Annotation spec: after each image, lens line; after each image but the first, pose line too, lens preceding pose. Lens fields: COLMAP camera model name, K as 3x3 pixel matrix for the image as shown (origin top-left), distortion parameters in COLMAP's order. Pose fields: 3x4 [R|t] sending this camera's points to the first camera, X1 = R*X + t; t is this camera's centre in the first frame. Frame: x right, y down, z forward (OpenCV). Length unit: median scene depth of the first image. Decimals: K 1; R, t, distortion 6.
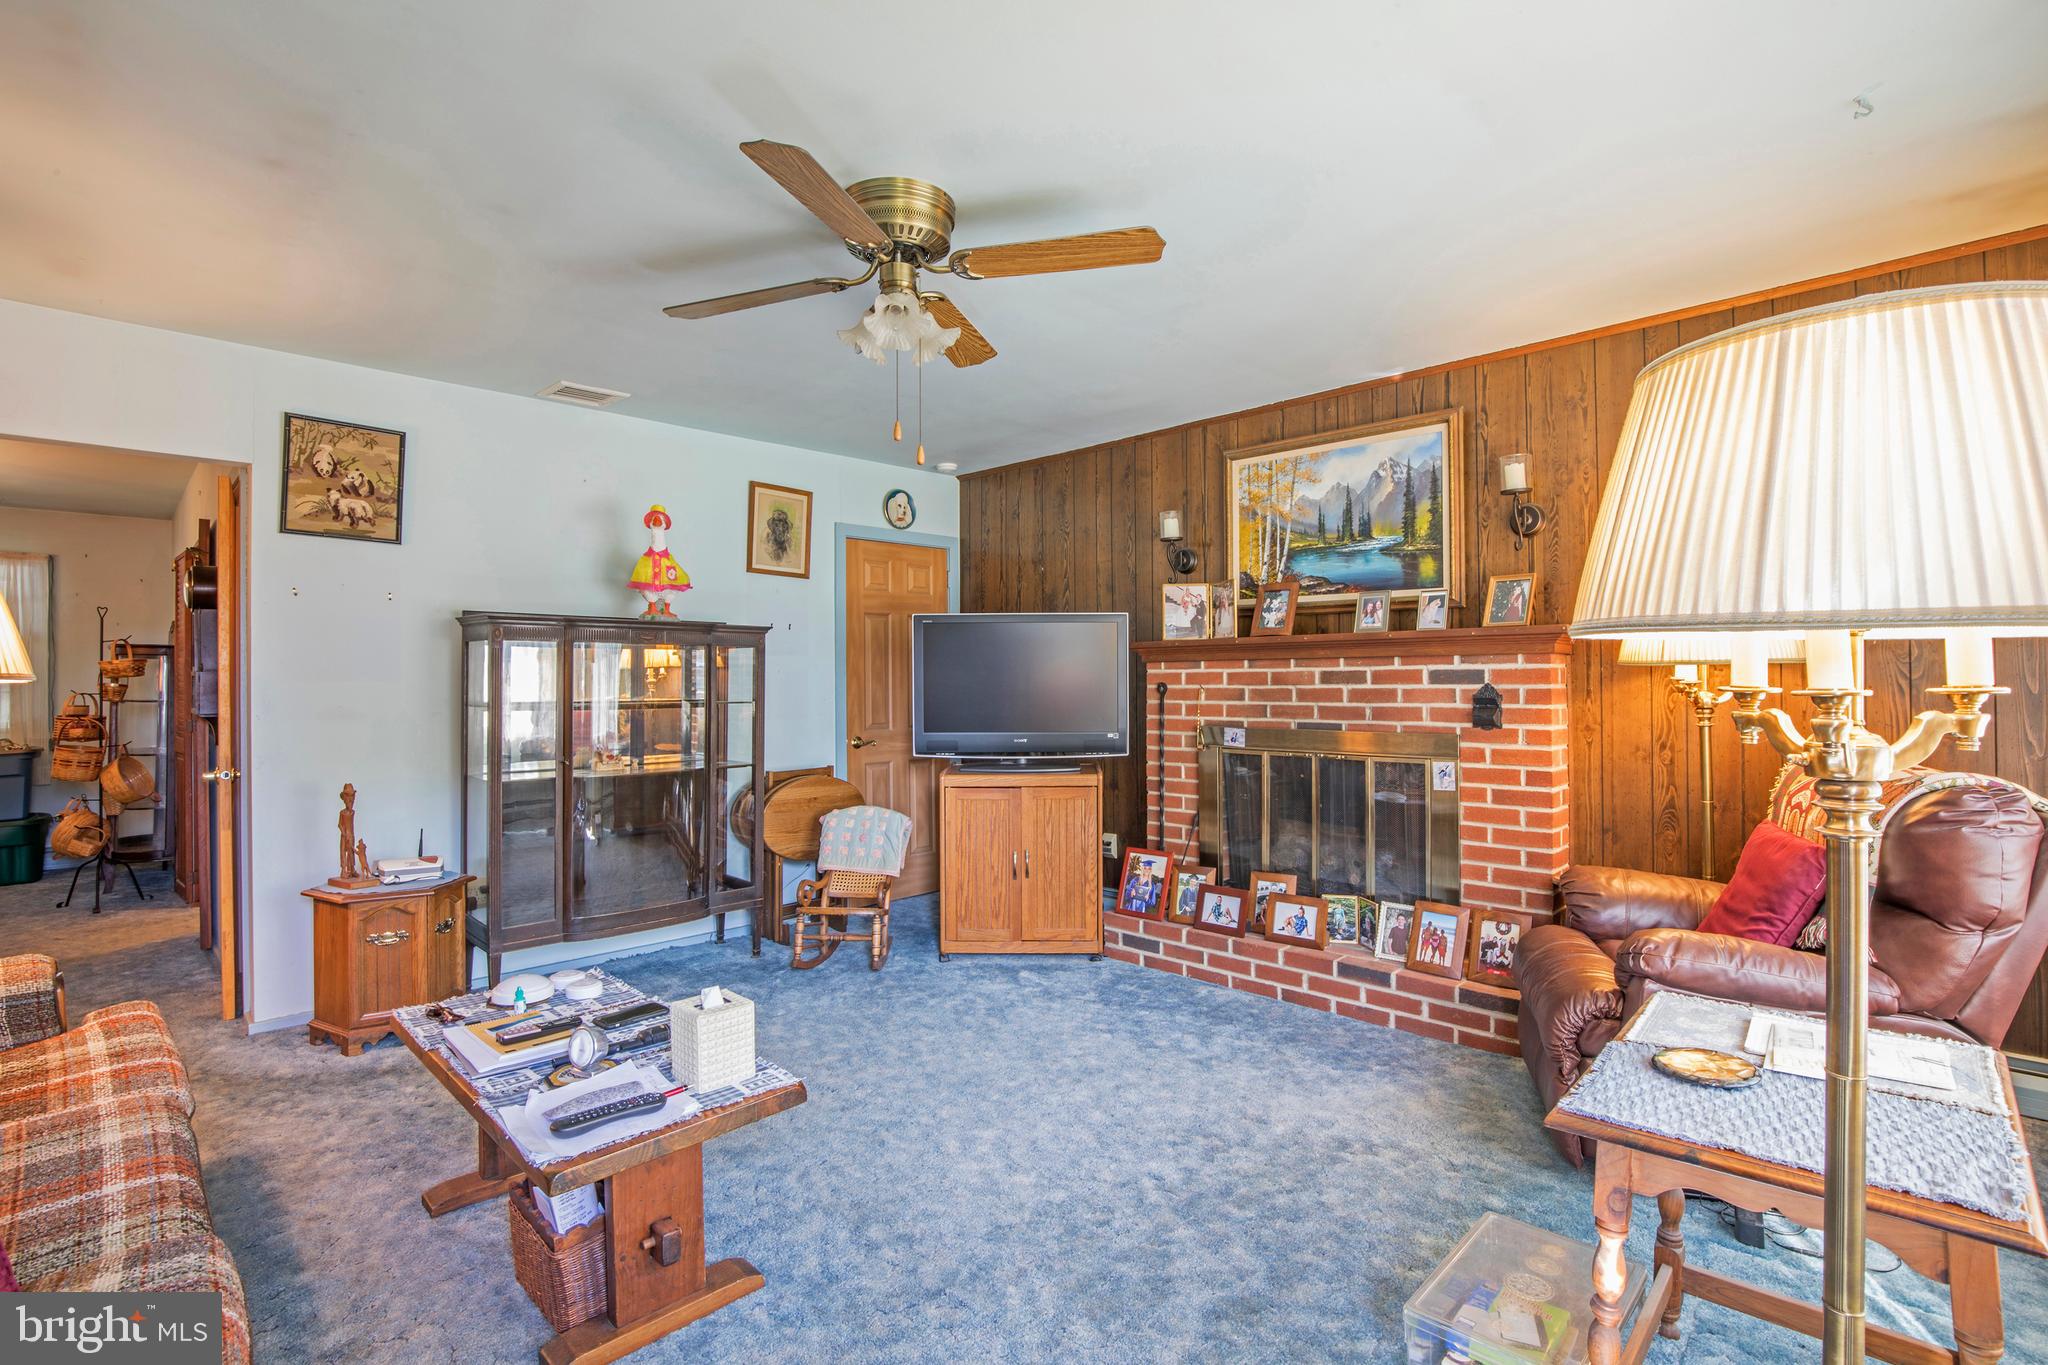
lens RADIAL K [[953.6, 0, 1032.8], [0, 953.6, 674.8], [0, 0, 1]] dist [-0.035536, 0.000830]
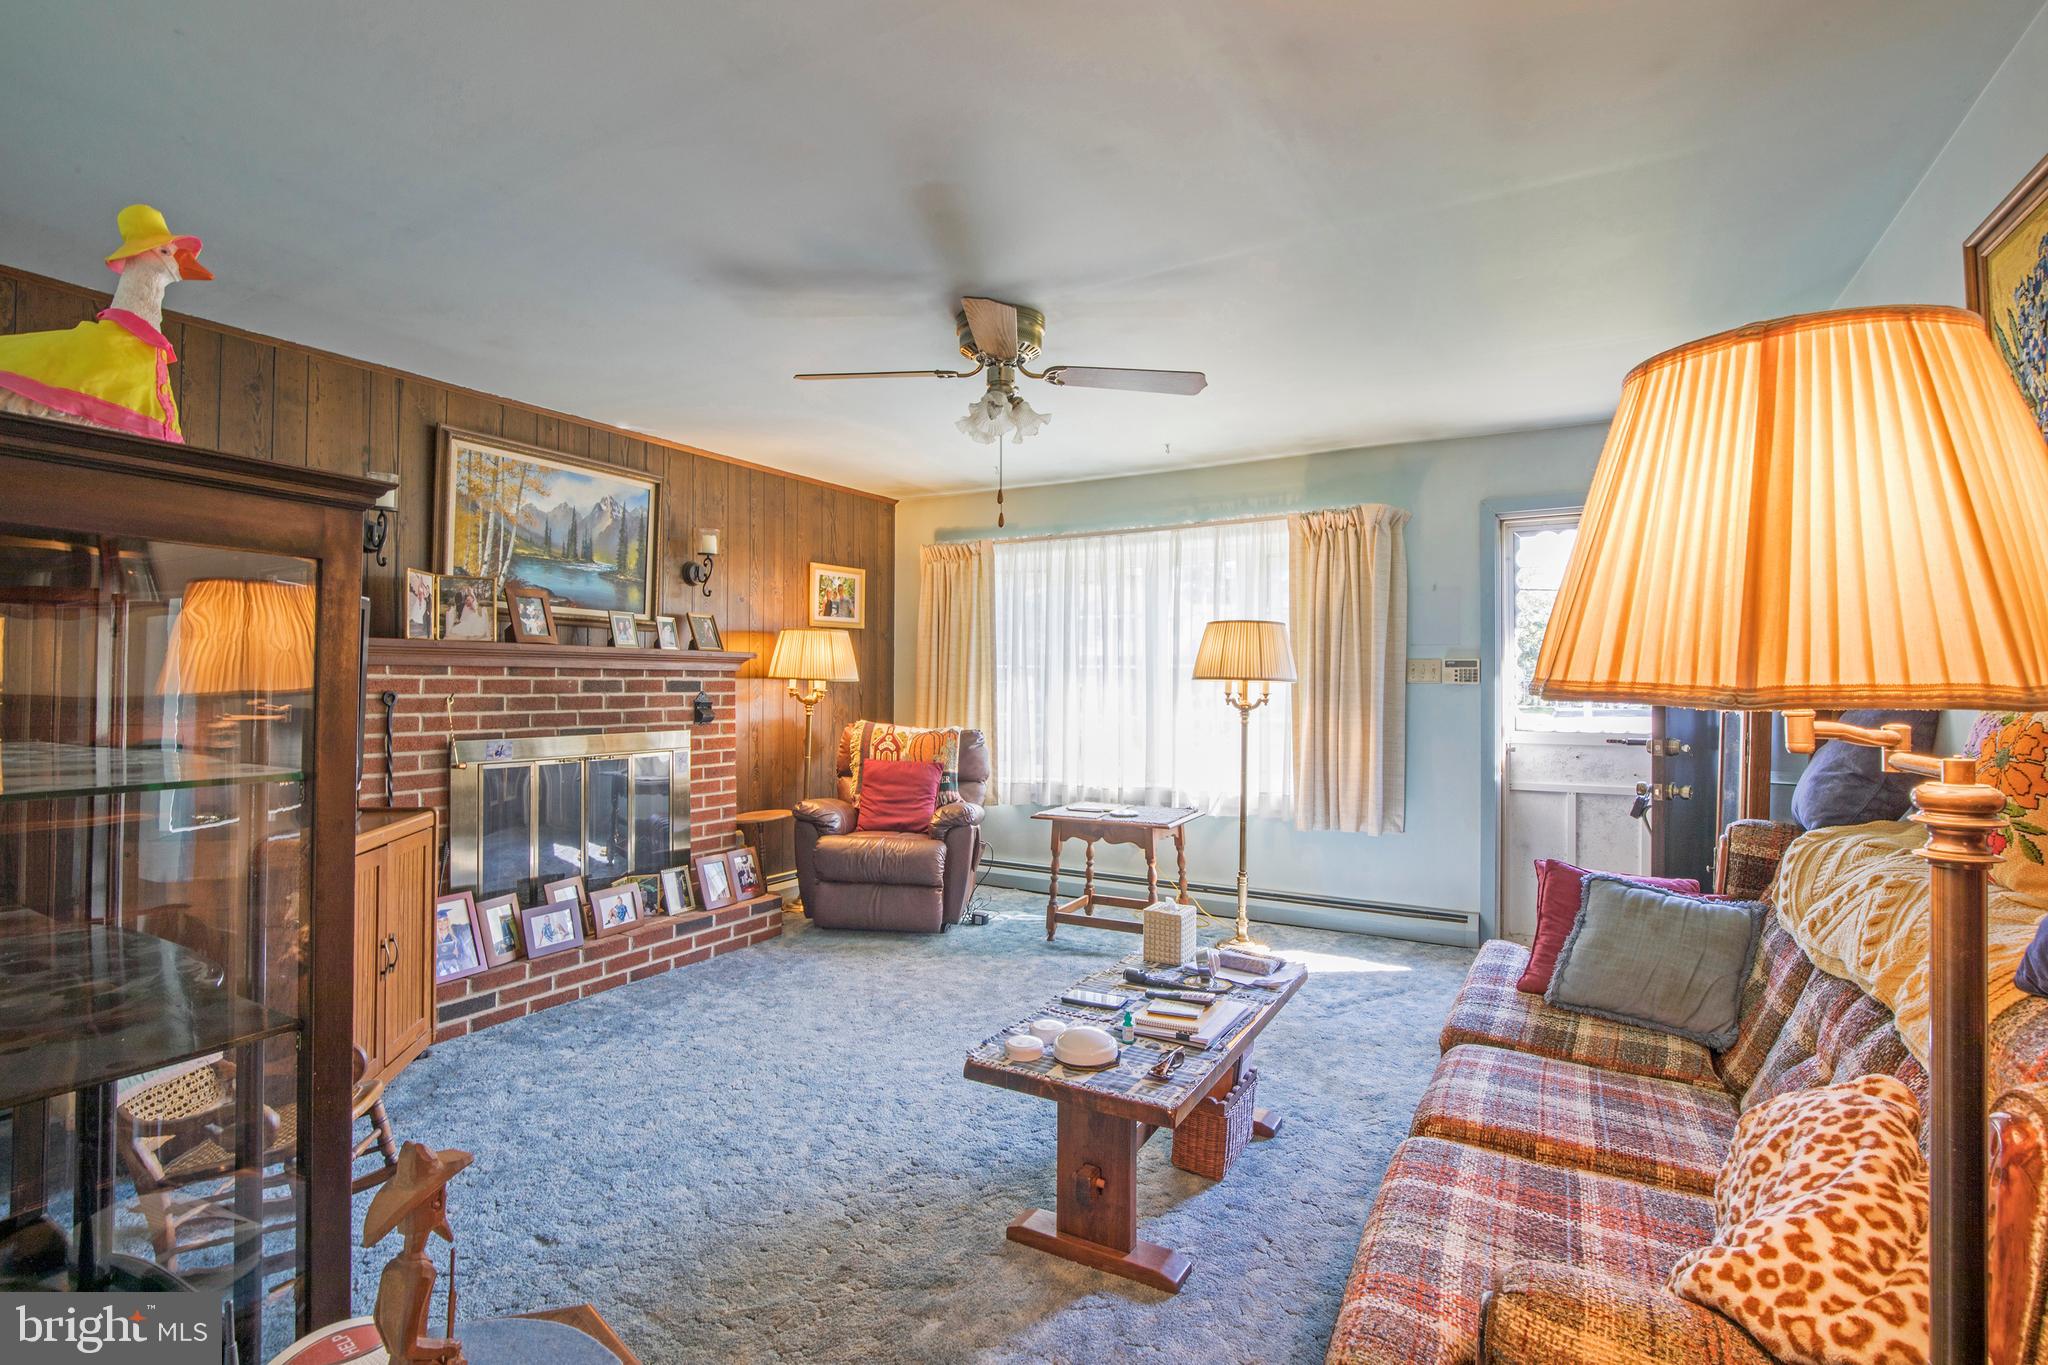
lens RADIAL K [[953.6, 0, 1032.8], [0, 953.6, 674.8], [0, 0, 1]] dist [-0.035536, 0.000830]
pose [[-0.258159, 0.012328, 0.966024, -0.841276], [-0.010932, 0.999817, -0.015681, 0.001087], [-0.966041, -0.014608, -0.257977, 0.773741]]
